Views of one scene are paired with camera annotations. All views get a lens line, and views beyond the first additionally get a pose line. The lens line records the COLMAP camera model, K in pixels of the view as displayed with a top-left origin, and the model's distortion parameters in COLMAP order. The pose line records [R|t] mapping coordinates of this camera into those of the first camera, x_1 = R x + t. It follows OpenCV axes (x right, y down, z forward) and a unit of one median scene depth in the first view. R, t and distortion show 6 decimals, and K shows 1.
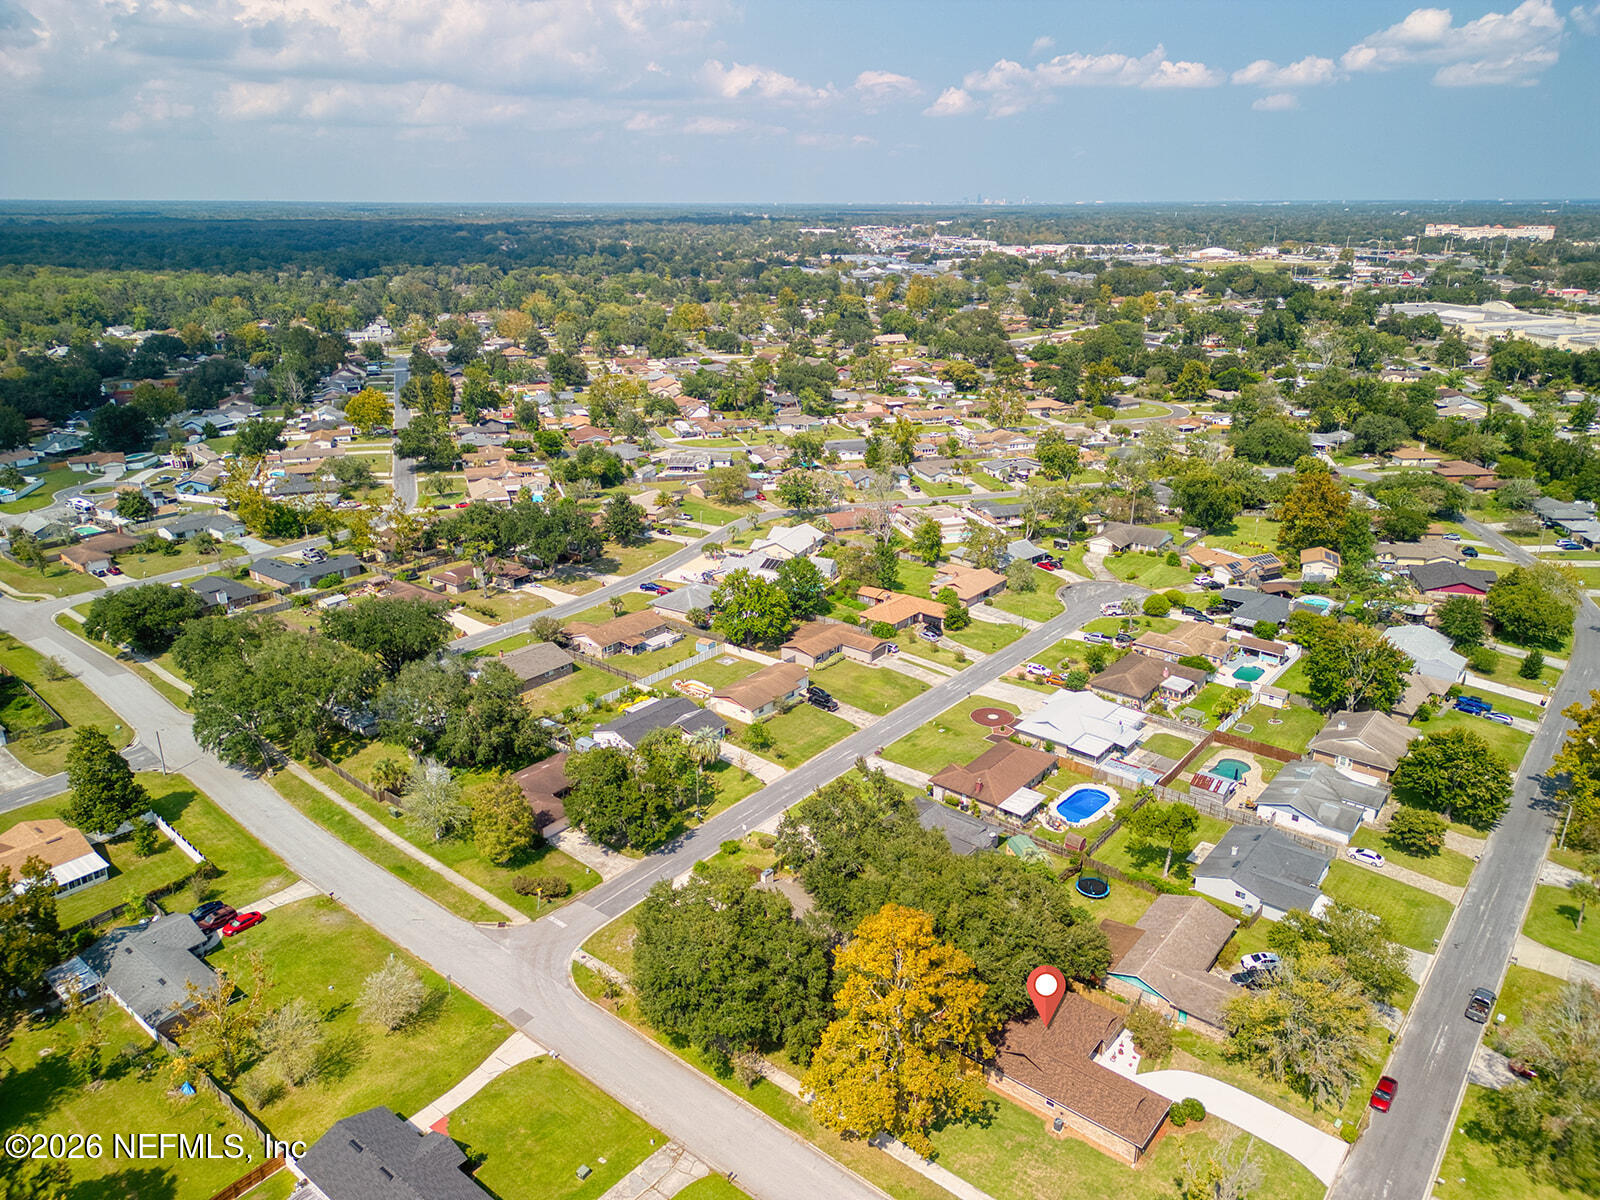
lens RADIAL K [[1124.8, 0, 793.3], [0, 1124.8, 600.2], [0, 0, 1]] dist [0.025780, -0.018475]
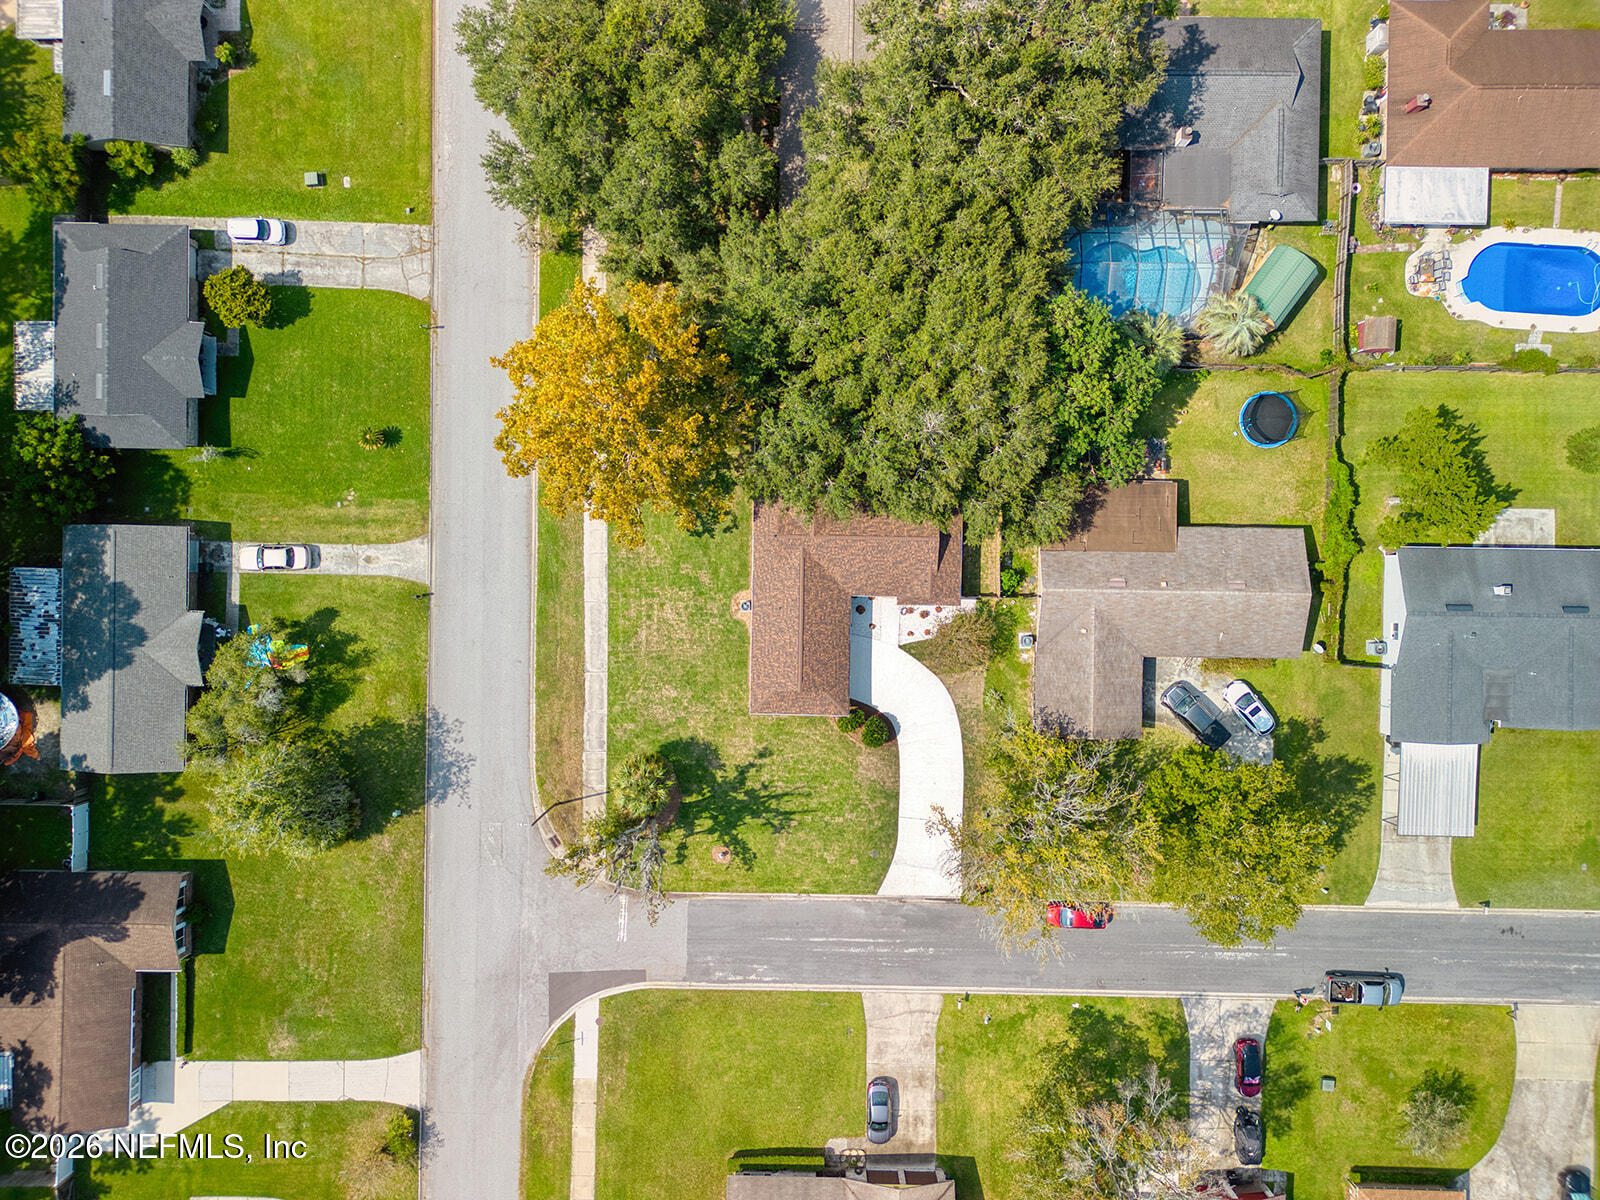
lens RADIAL K [[1124.8, 0, 801.4], [0, 1124.8, 599.7], [0, 0, 1]] dist [0.025780, -0.018475]
pose [[0.613564, 0.789642, -0.002095, 0.196688], [-0.249454, 0.196345, 0.948273, -0.217038], [0.749207, -0.581304, 0.317449, 0.600898]]
